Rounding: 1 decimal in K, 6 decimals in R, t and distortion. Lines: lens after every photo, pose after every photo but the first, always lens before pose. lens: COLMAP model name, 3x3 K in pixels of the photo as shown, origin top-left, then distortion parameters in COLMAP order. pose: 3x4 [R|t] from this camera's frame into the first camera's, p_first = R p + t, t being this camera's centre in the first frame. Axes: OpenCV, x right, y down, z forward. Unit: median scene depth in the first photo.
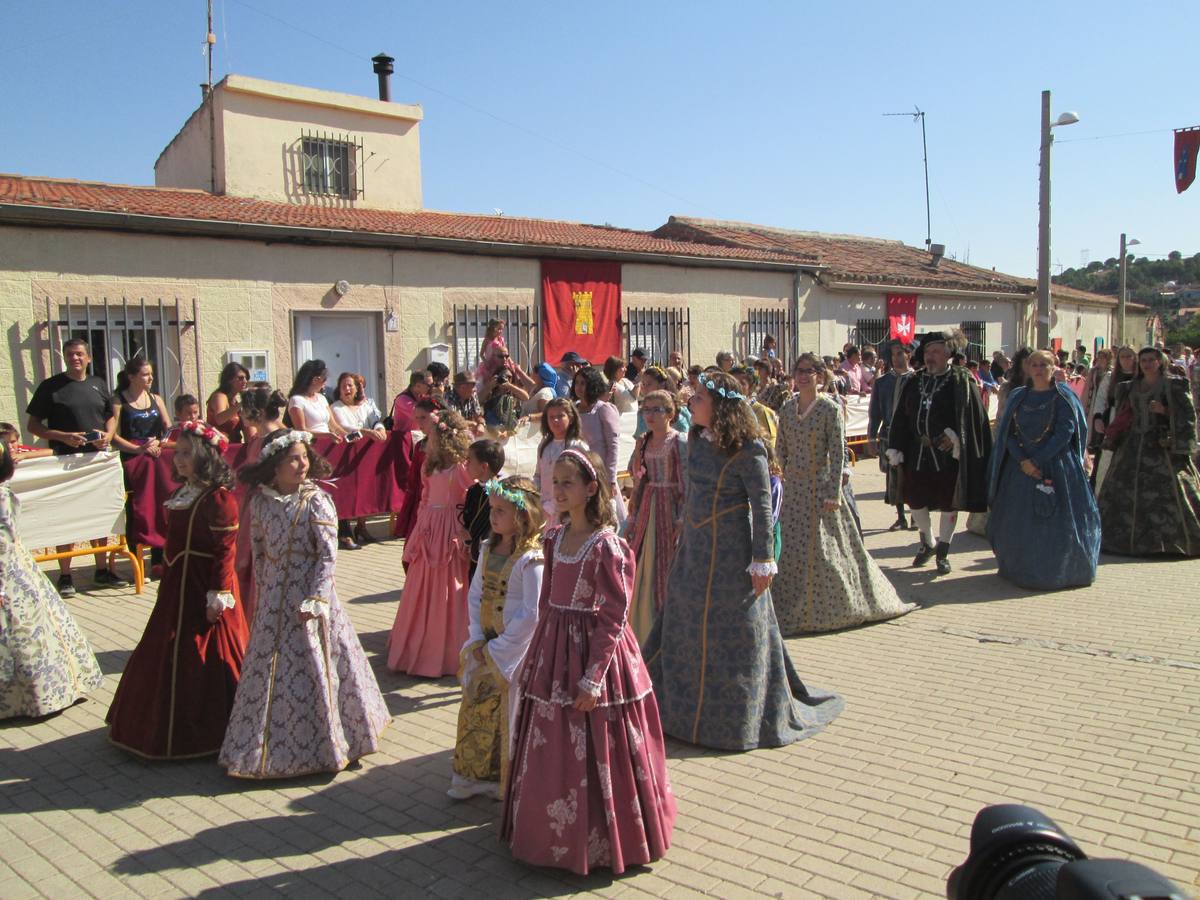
lens RADIAL K [[996.9, 0, 600.0], [0, 996.9, 450.0], [0, 0, 1]] dist [-0.040966, 0.001754]
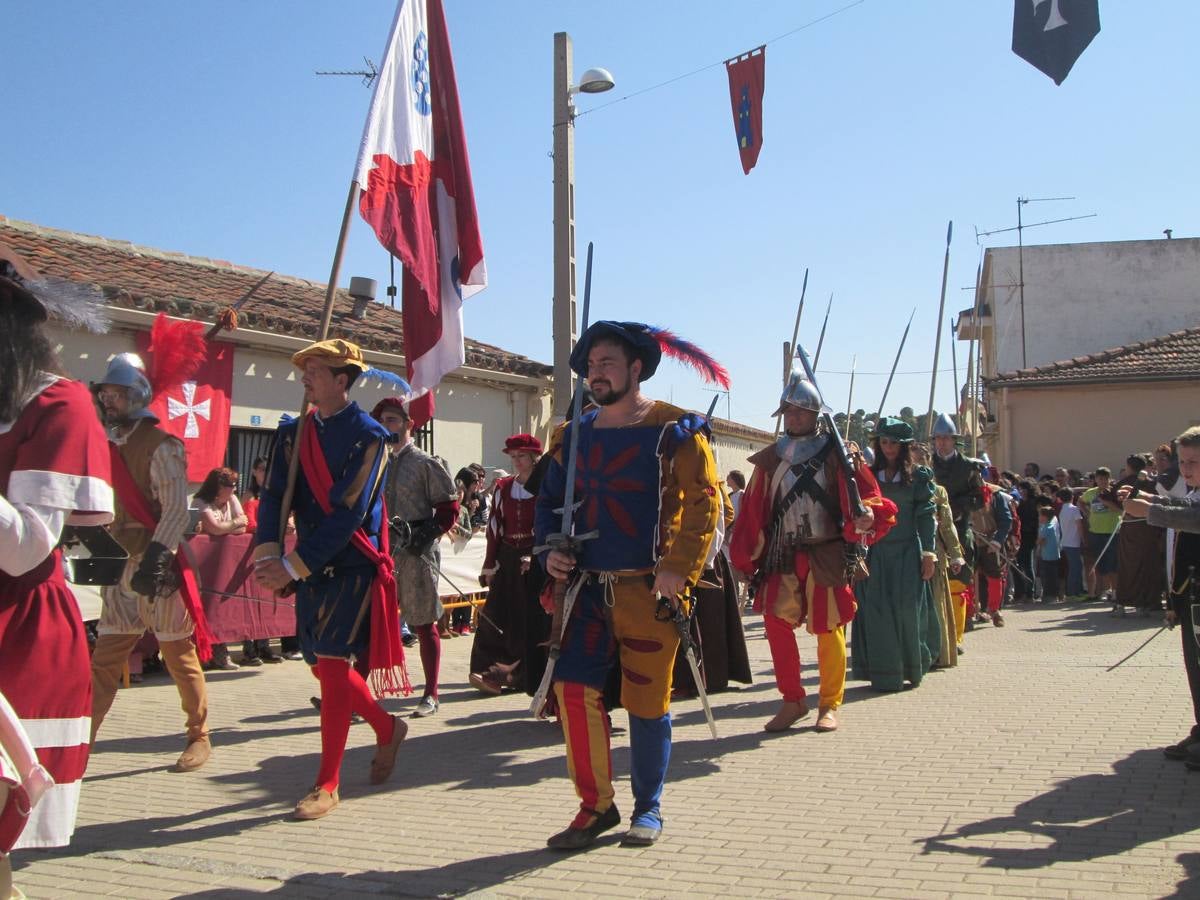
lens RADIAL K [[1274.9, 0, 600.0], [0, 1274.9, 450.0], [0, 0, 1]] dist [-0.091559, 0.039519]
pose [[0.960213, 0.027357, 0.277927, 0.382932], [0.015399, 0.988490, -0.150504, -0.012948], [-0.278845, 0.148795, 0.948739, 0.448441]]
